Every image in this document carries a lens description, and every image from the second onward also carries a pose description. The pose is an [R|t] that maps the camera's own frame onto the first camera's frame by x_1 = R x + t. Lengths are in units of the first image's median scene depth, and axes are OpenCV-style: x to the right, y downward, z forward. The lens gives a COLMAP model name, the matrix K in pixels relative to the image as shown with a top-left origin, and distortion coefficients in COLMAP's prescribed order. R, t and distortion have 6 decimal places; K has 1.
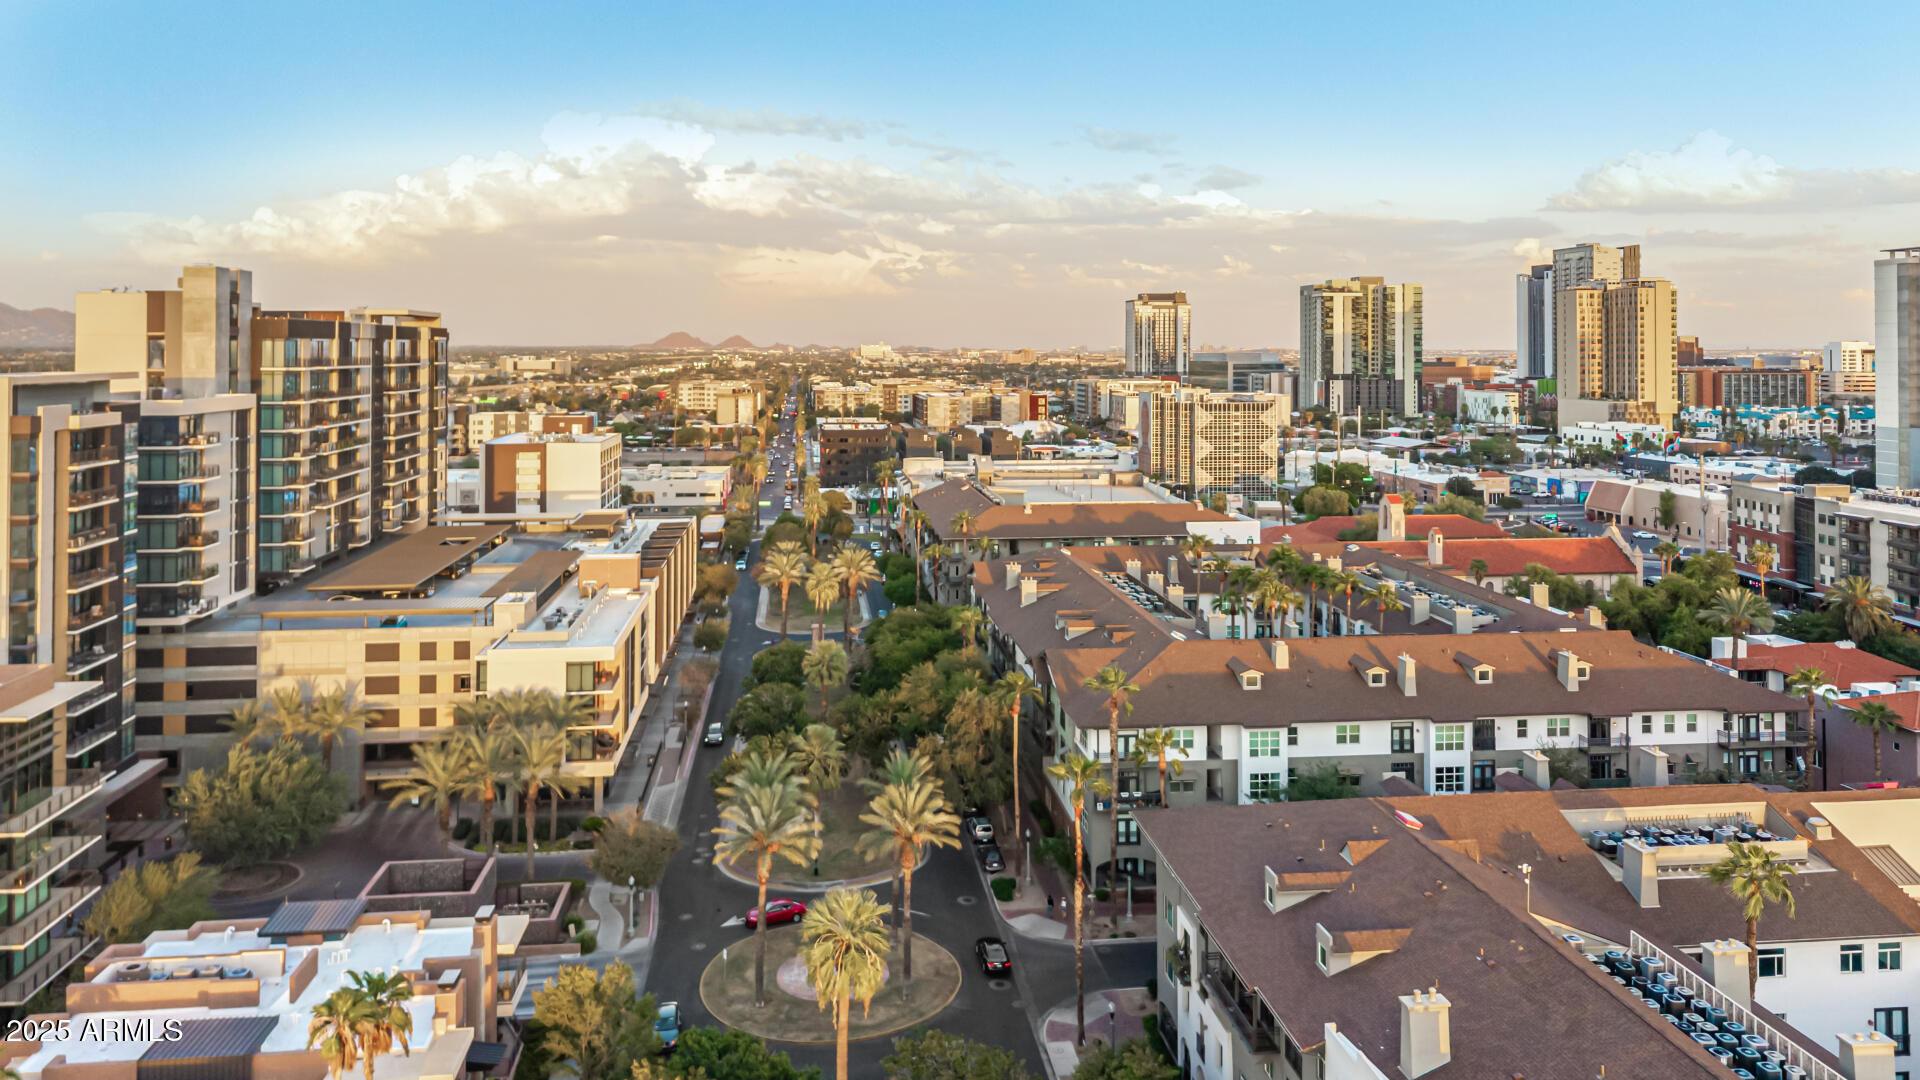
lens RADIAL K [[1312.4, 0, 957.2], [0, 1312.4, 529.1], [0, 0, 1]] dist [-0.006113, -0.001830]
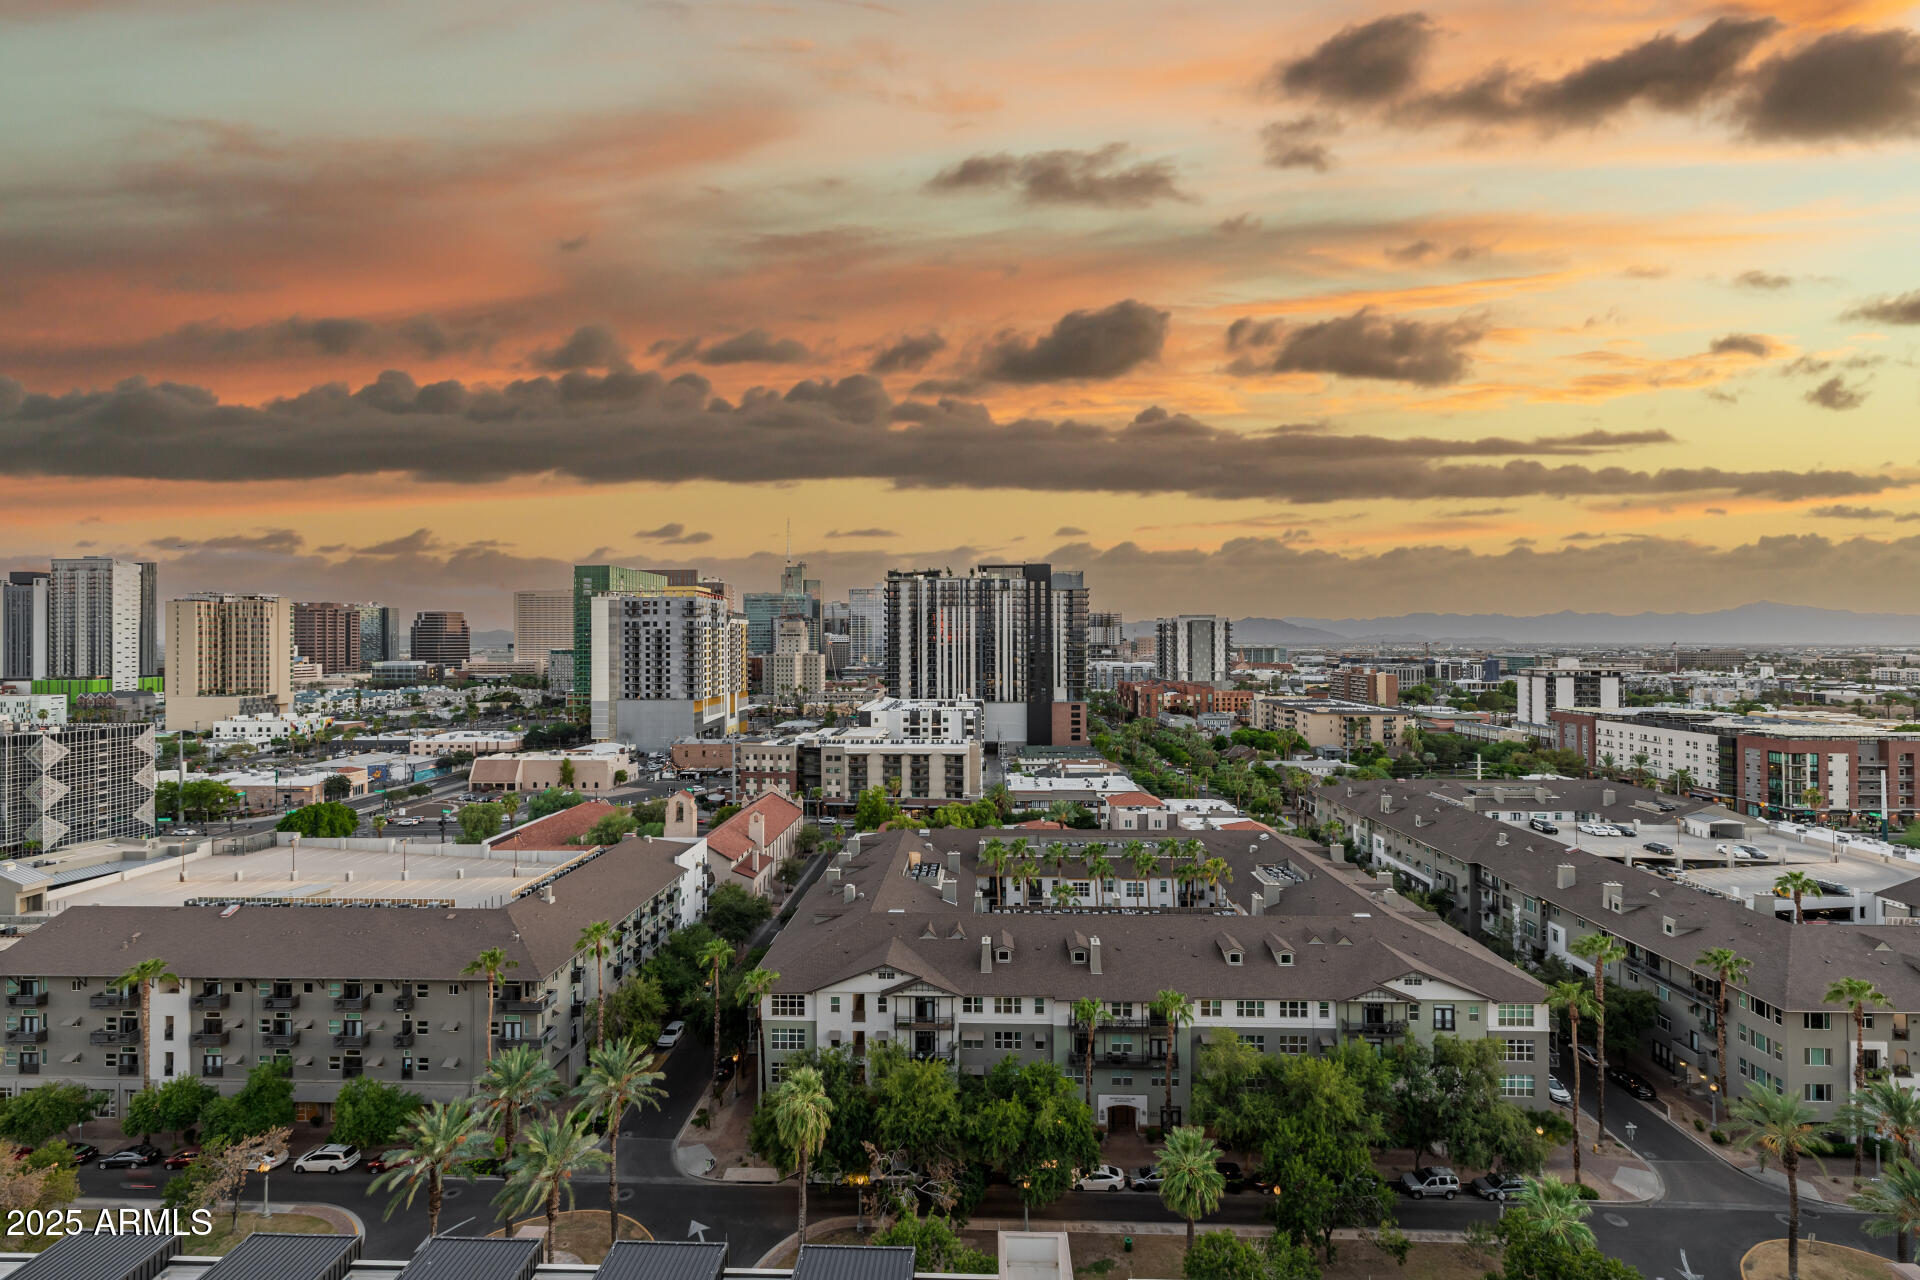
lens RADIAL K [[816.3, 0, 958.1], [0, 816.3, 633.2], [0, 0, 1]] dist [0.001217, -0.000783]
pose [[0.152003, 0.011252, 0.988316, -0.194050], [0.137508, 0.989970, -0.032420, -0.061854], [-0.978768, 0.140829, 0.148931, 0.376348]]
